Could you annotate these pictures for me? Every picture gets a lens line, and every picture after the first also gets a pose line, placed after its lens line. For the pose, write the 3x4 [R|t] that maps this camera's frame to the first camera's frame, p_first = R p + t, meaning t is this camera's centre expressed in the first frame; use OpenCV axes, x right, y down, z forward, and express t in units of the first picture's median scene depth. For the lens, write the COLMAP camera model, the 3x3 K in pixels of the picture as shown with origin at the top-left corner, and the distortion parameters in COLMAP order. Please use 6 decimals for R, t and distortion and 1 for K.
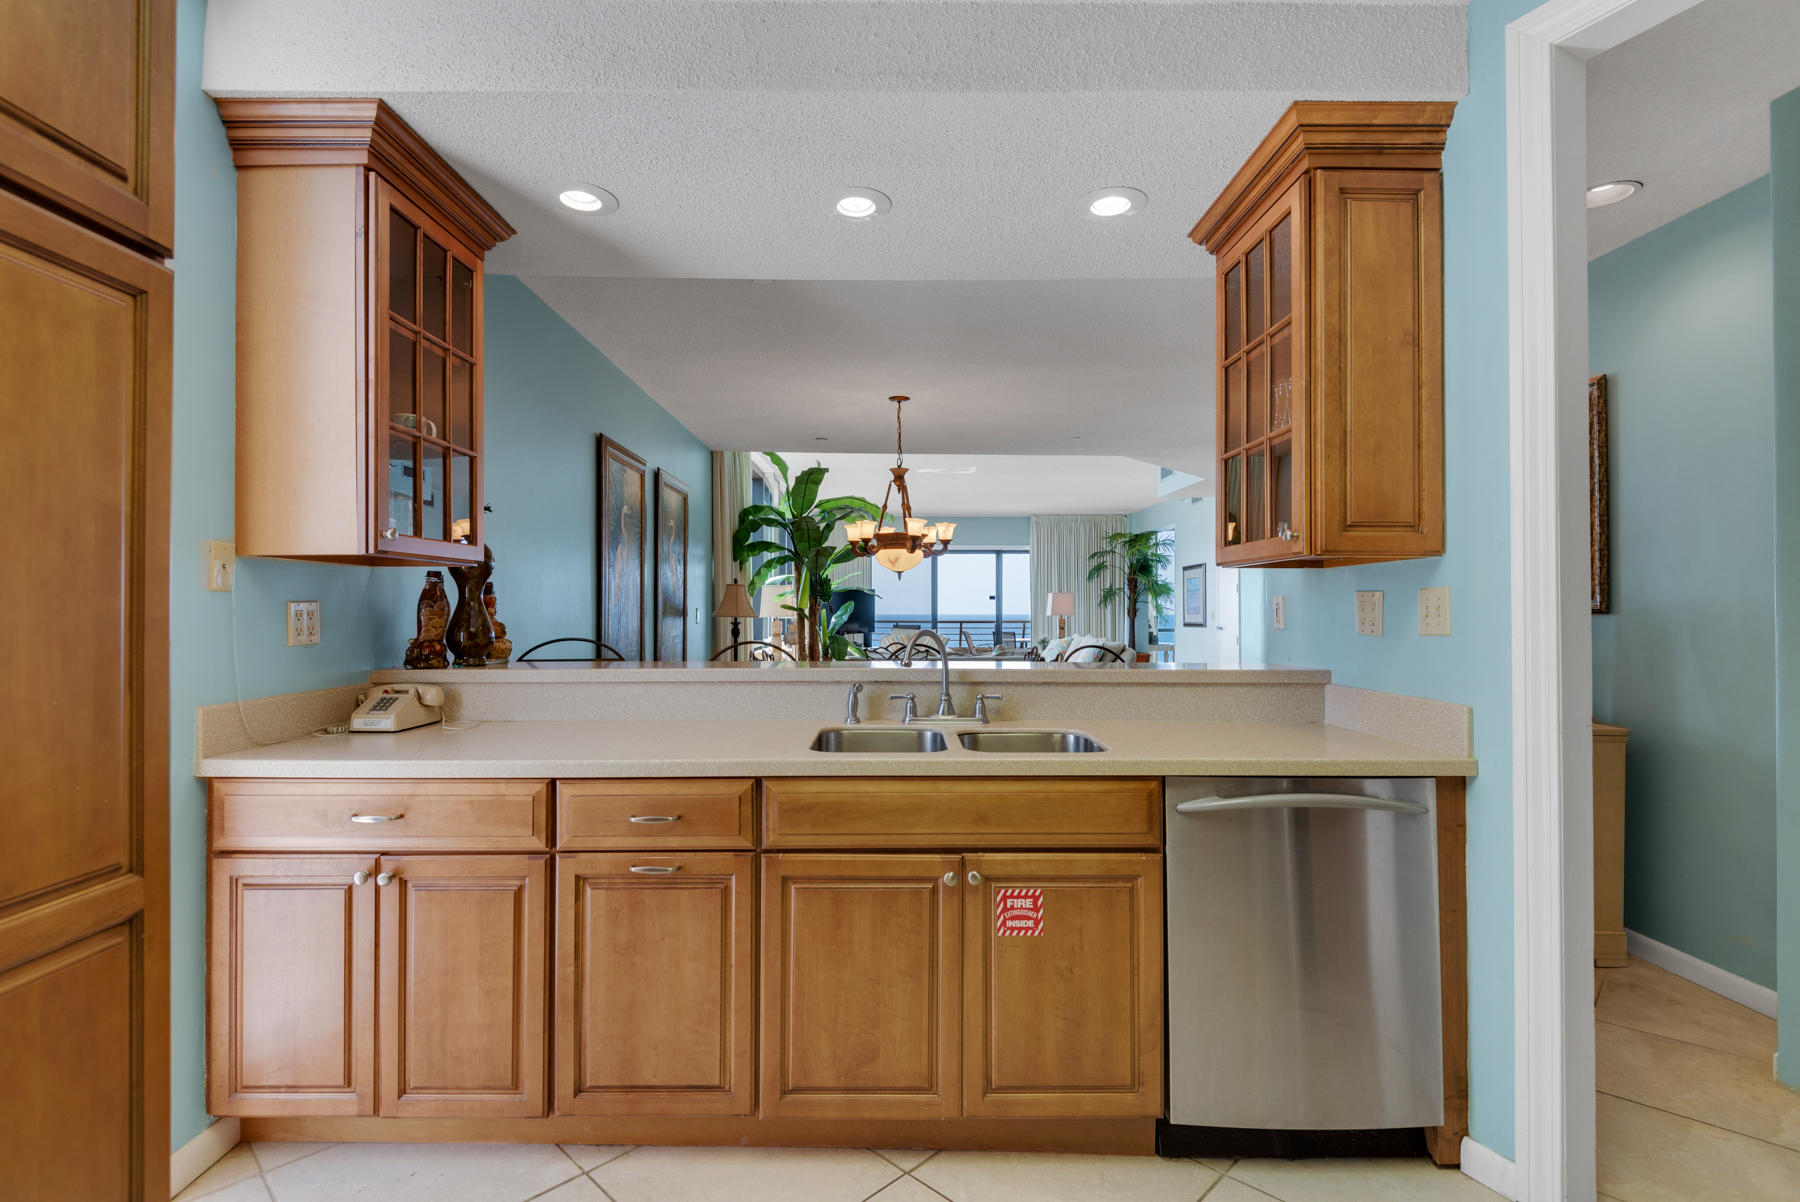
lens RADIAL K [[857.8, 0, 899.5], [0, 857.8, 599.3], [0, 0, 1]] dist [0.016609, -0.011613]
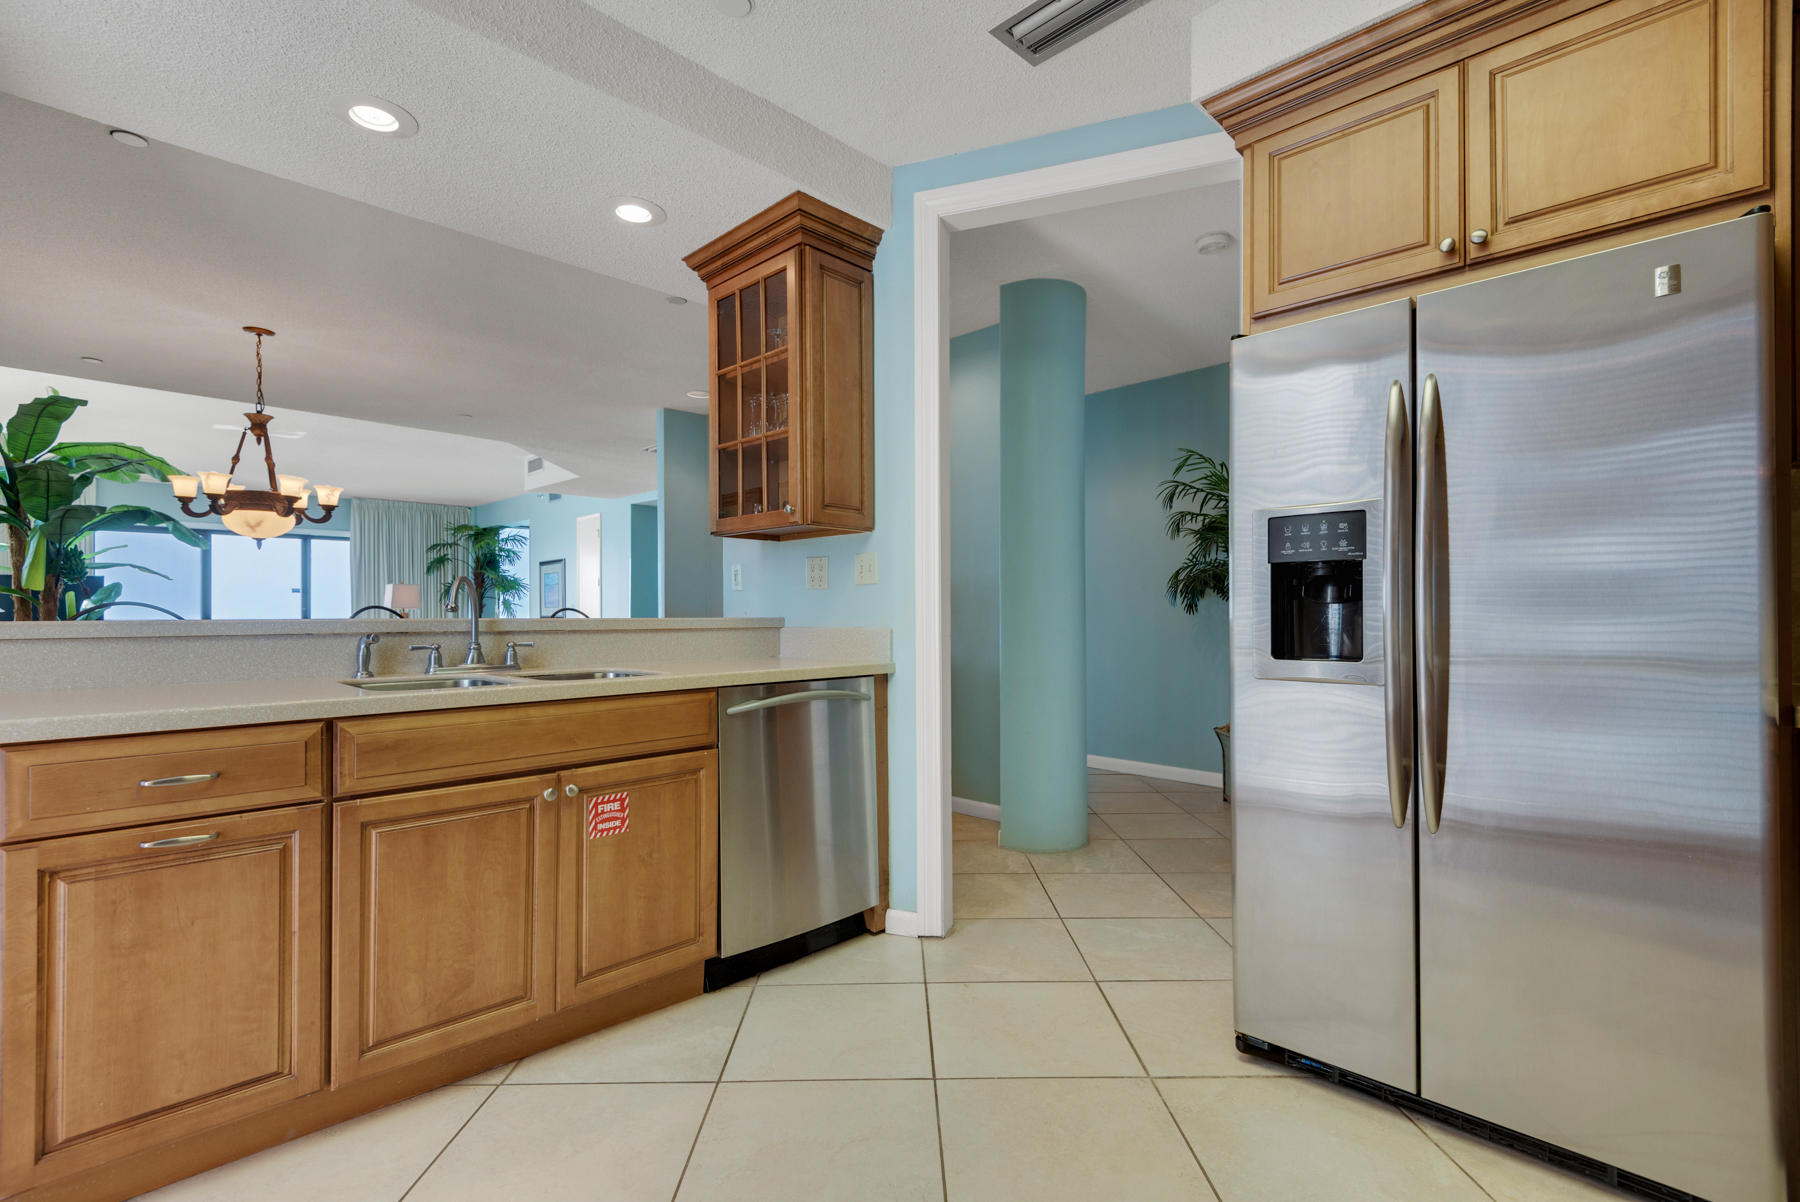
lens RADIAL K [[817.2, 0, 914.0], [0, 817.2, 609.1], [0, 0, 1]] dist [0.026640, -0.012247]
pose [[0.703972, 0.000945, 0.710228, -0.263941], [-0.005388, 0.999977, 0.004010, 0.062937], [-0.710208, -0.006649, 0.703961, -0.042233]]
